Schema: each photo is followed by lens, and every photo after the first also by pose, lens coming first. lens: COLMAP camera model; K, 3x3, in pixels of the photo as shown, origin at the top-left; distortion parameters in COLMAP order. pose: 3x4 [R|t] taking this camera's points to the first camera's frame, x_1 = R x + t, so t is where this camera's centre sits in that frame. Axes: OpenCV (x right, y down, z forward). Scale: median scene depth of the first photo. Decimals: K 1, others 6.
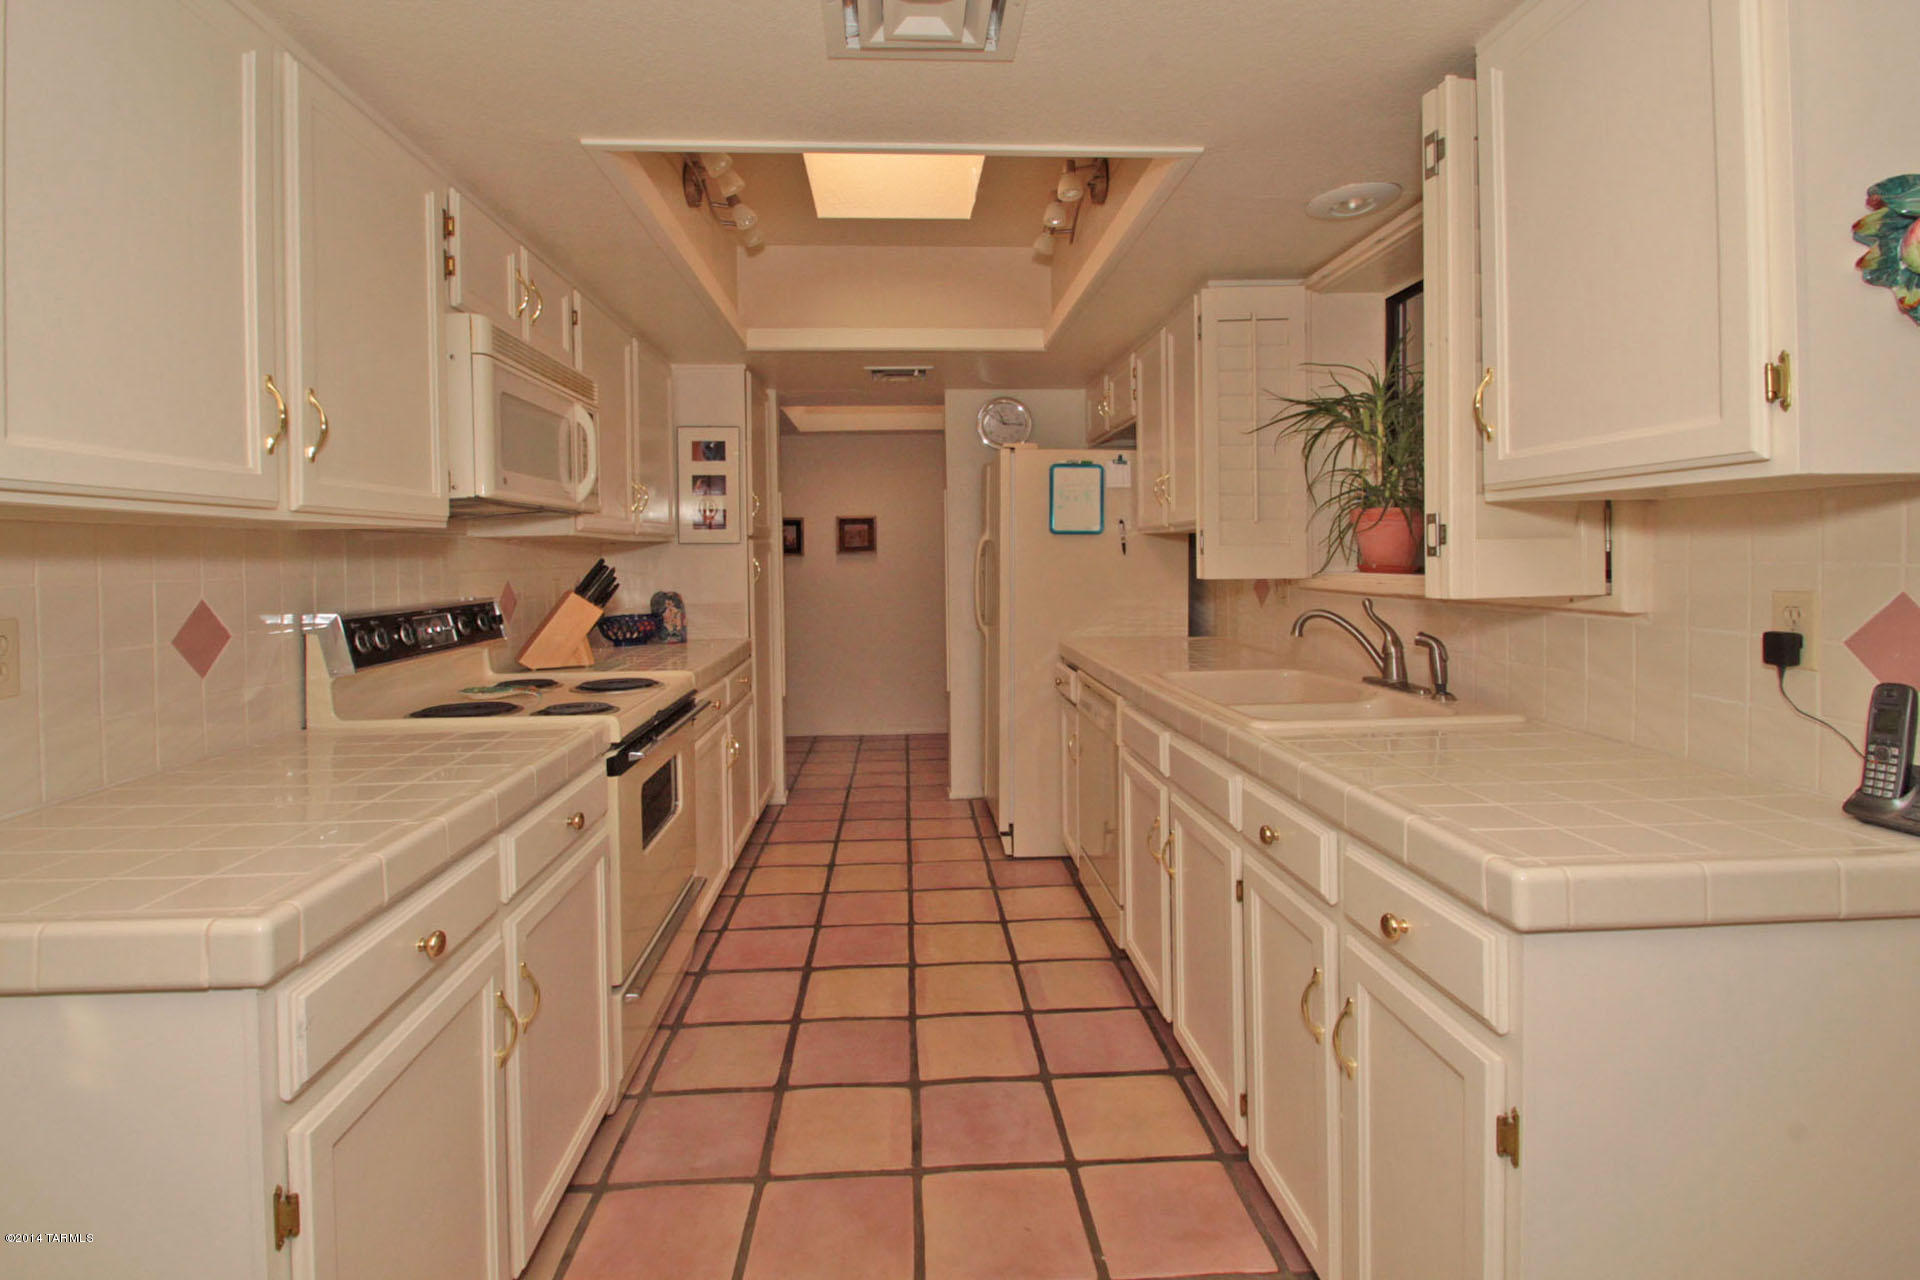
lens RADIAL K [[894.7, 0, 938.0], [0, 894.7, 565.7], [0, 0, 1]] dist [0.015252, -0.000136]
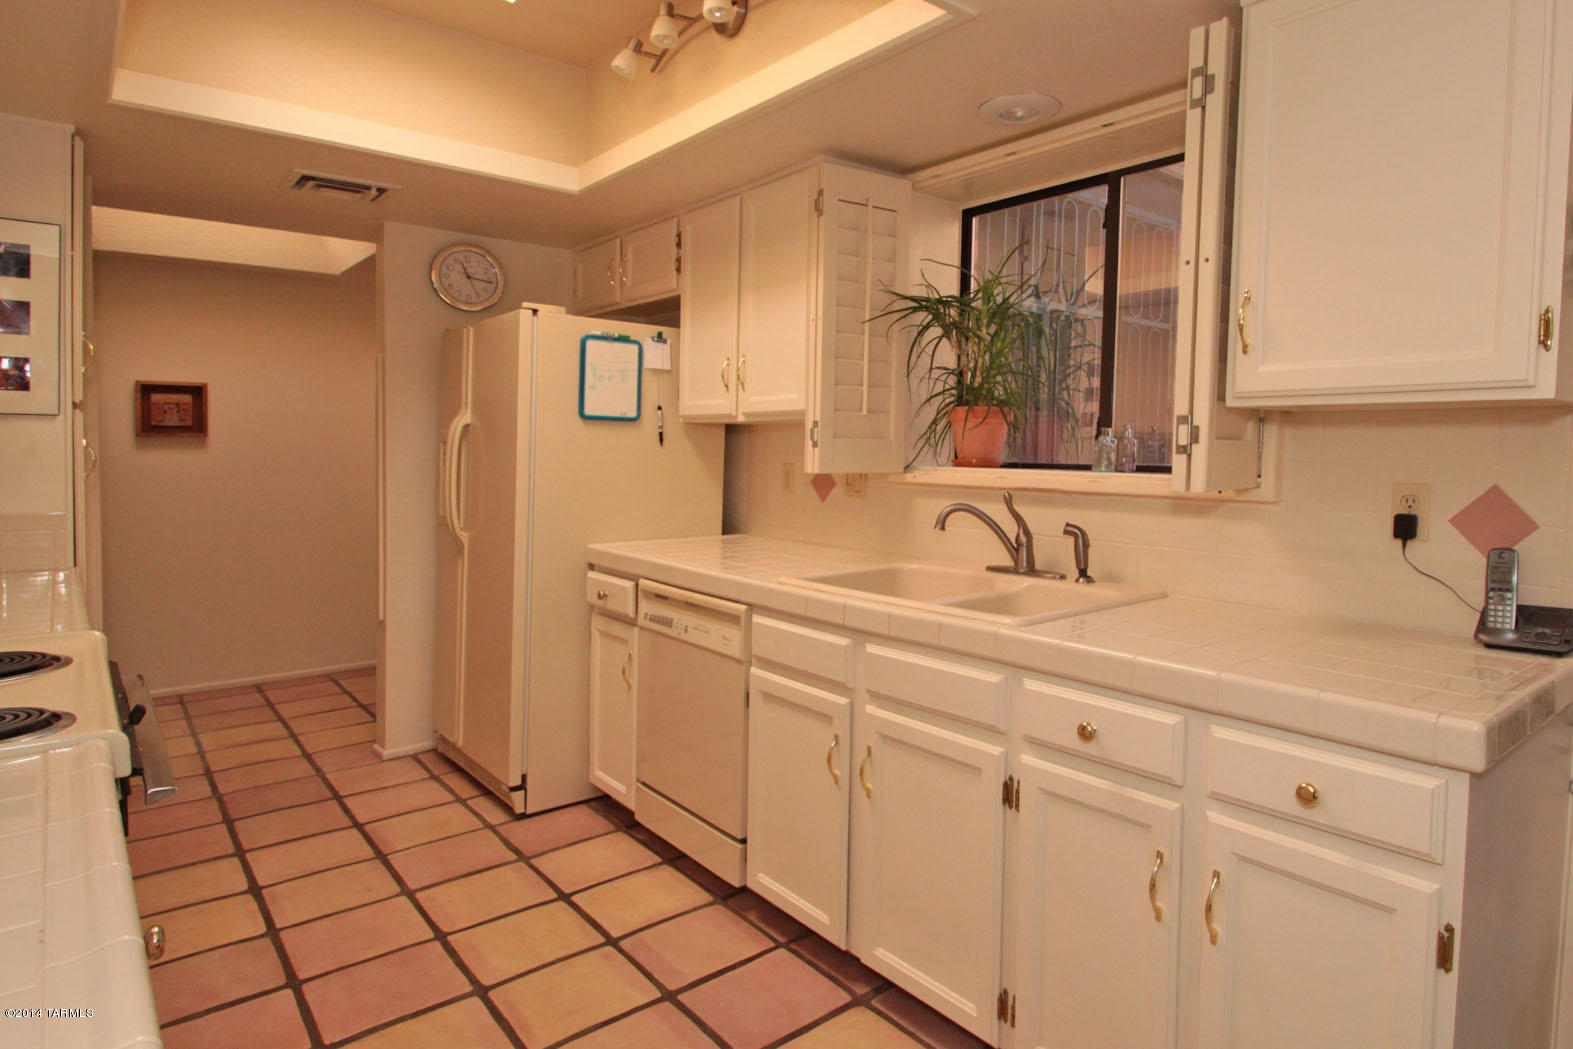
lens RADIAL K [[916.5, 0, 905.0], [0, 916.5, 483.3], [0, 0, 1]] dist [0.006126, 0.000556]
pose [[0.771832, -0.008588, 0.635768, -0.252107], [-0.009636, 0.999636, 0.025200, -0.000128], [-0.635753, -0.025577, 0.771469, 0.205269]]
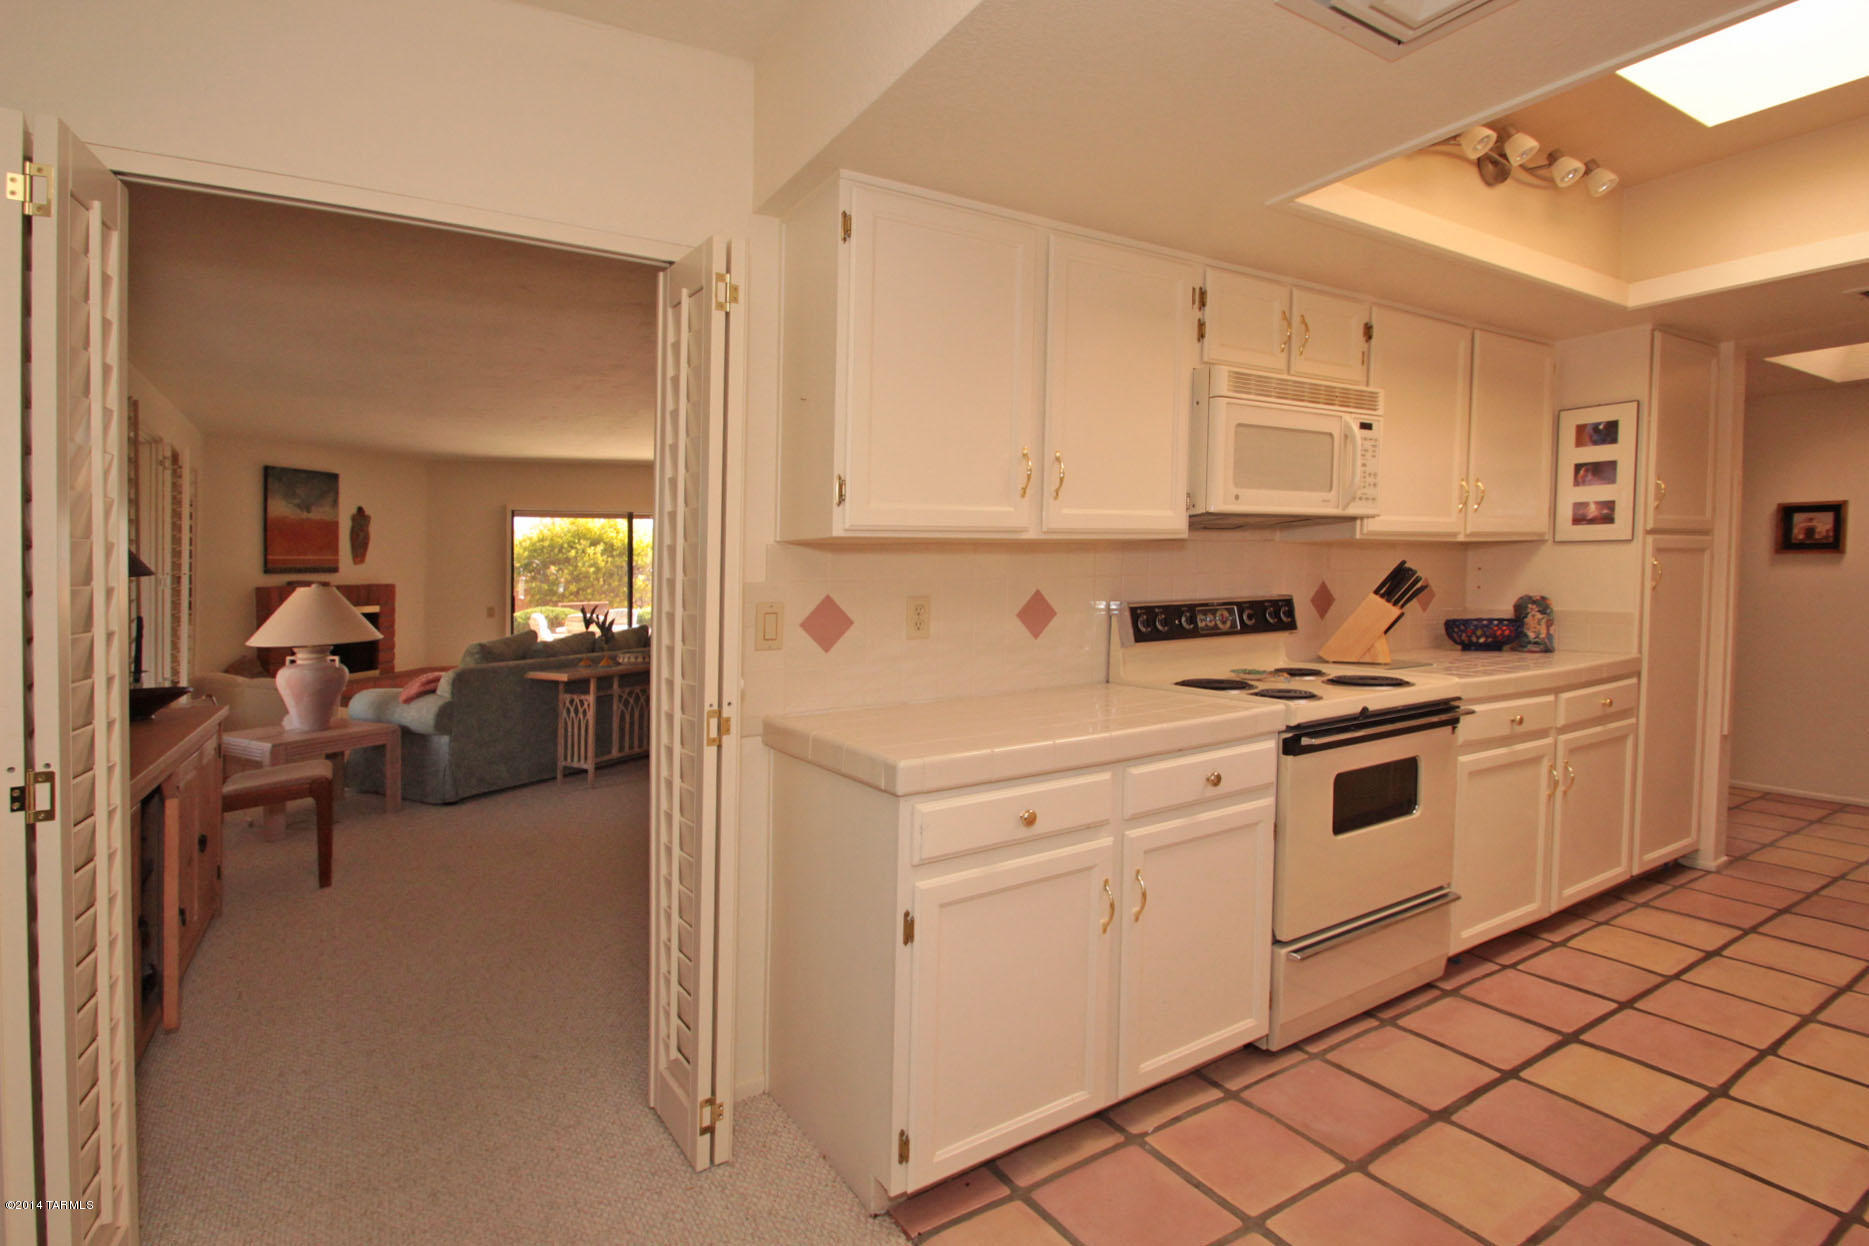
lens RADIAL K [[922.9, 0, 978.5], [0, 922.9, 540.4], [0, 0, 1]] dist [0.001267, -0.010715]
pose [[0.511835, -0.022525, -0.858788, 0.344863], [0.000090, 0.999658, -0.026165, -0.003646], [0.859084, 0.013315, 0.511662, 0.059078]]
